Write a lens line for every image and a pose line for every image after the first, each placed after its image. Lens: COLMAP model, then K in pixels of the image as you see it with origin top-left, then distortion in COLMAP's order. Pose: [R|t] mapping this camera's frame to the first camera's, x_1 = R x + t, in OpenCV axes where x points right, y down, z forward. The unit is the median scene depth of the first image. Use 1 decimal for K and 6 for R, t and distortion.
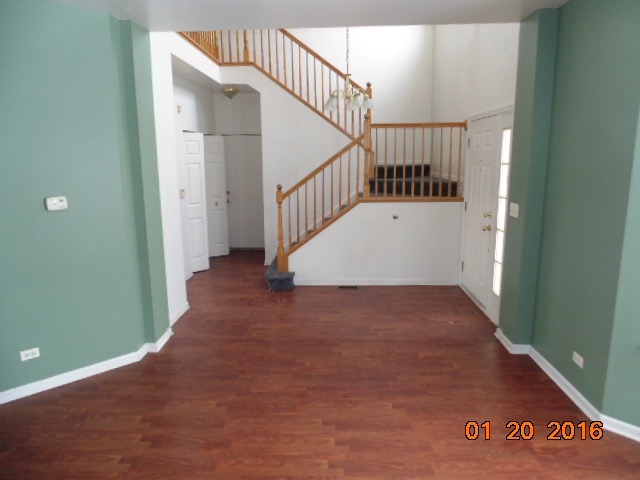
lens RADIAL K [[418.6, 0, 320.0], [0, 418.6, 240.0], [0, 0, 1]] dist [-0.036150, 0.000291]
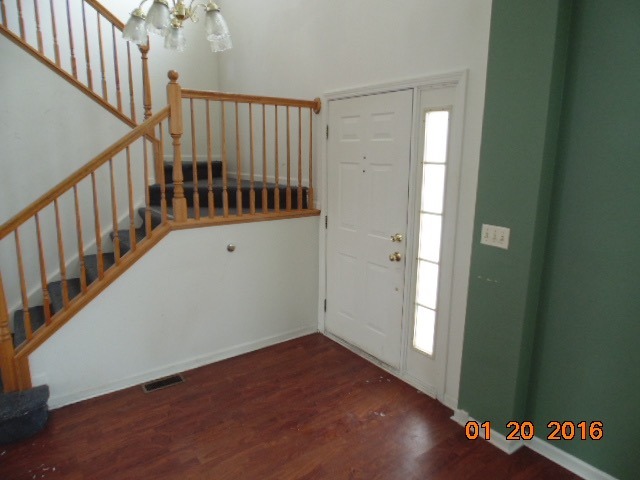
lens RADIAL K [[418.6, 0, 320.0], [0, 418.6, 240.0], [0, 0, 1]] dist [-0.036150, 0.000291]
pose [[0.776516, -0.107829, 0.620802, -0.096897], [0.099884, 0.993856, 0.047687, -0.084043], [-0.622130, 0.024978, 0.782515, 0.444195]]
